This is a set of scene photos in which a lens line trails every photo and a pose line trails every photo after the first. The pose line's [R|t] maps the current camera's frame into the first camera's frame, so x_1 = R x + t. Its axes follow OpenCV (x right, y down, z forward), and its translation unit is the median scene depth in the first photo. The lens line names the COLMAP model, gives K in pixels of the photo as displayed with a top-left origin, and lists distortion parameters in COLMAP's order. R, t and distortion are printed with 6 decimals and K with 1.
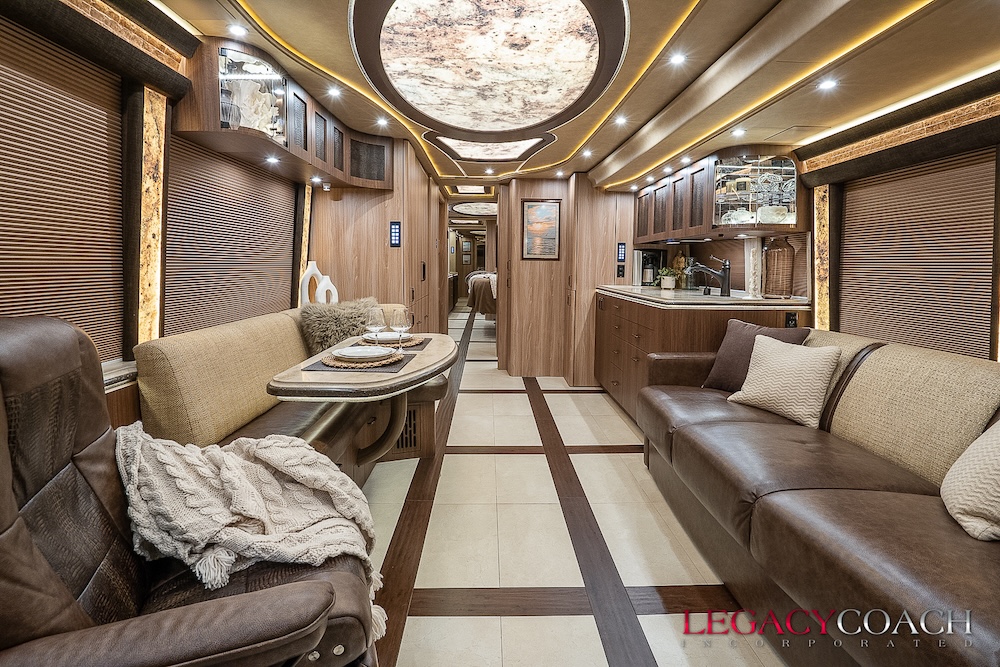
lens RADIAL K [[496.0, 0, 500.1], [0, 496.0, 302.1], [0, 0, 1]] dist [-0.050345, 0.018714]
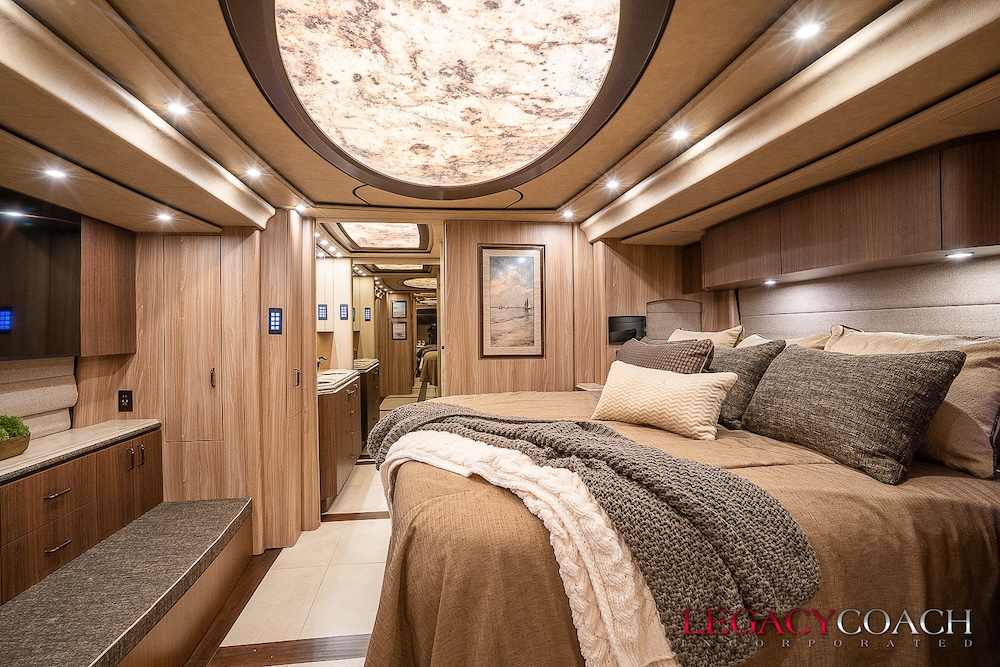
lens RADIAL K [[480.7, 0, 498.9], [0, 480.7, 320.0], [0, 0, 1]] dist [-0.059907, 0.025349]
pose [[-0.995086, -0.000228, -0.099009, -0.018845], [-0.005422, 0.998622, 0.052198, -0.147001], [0.098861, 0.052479, -0.993717, 1.385180]]
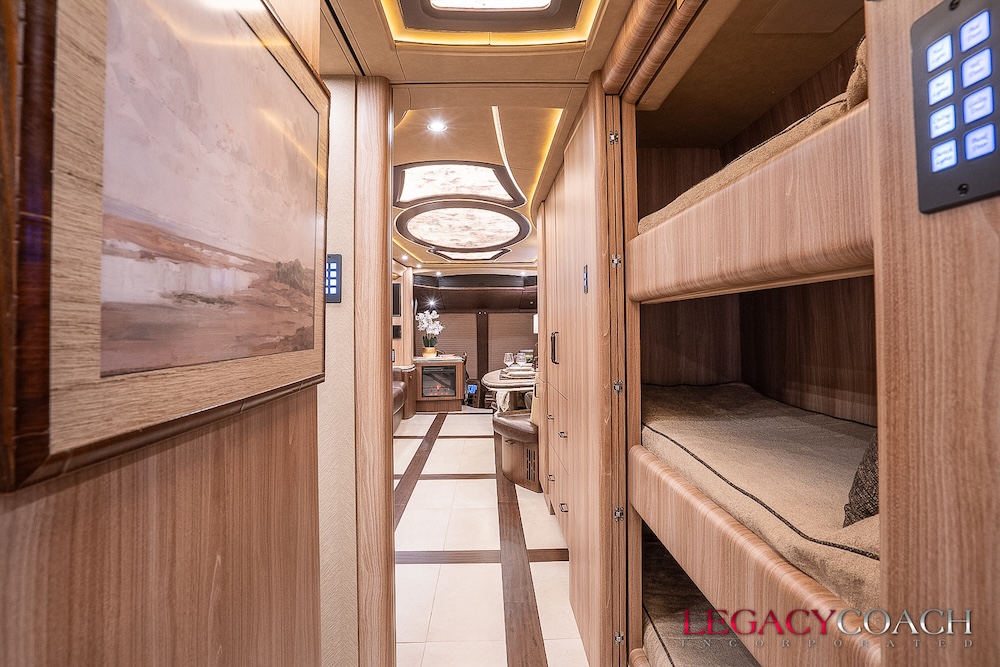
lens RADIAL K [[480.7, 0, 498.9], [0, 480.7, 320.0], [0, 0, 1]] dist [-0.059907, 0.025349]
pose [[-0.999998, 0.000026, -0.002161, -0.119685], [-0.000114, 0.997891, 0.064907, -0.194664], [0.002158, 0.064908, -0.997889, 2.300566]]
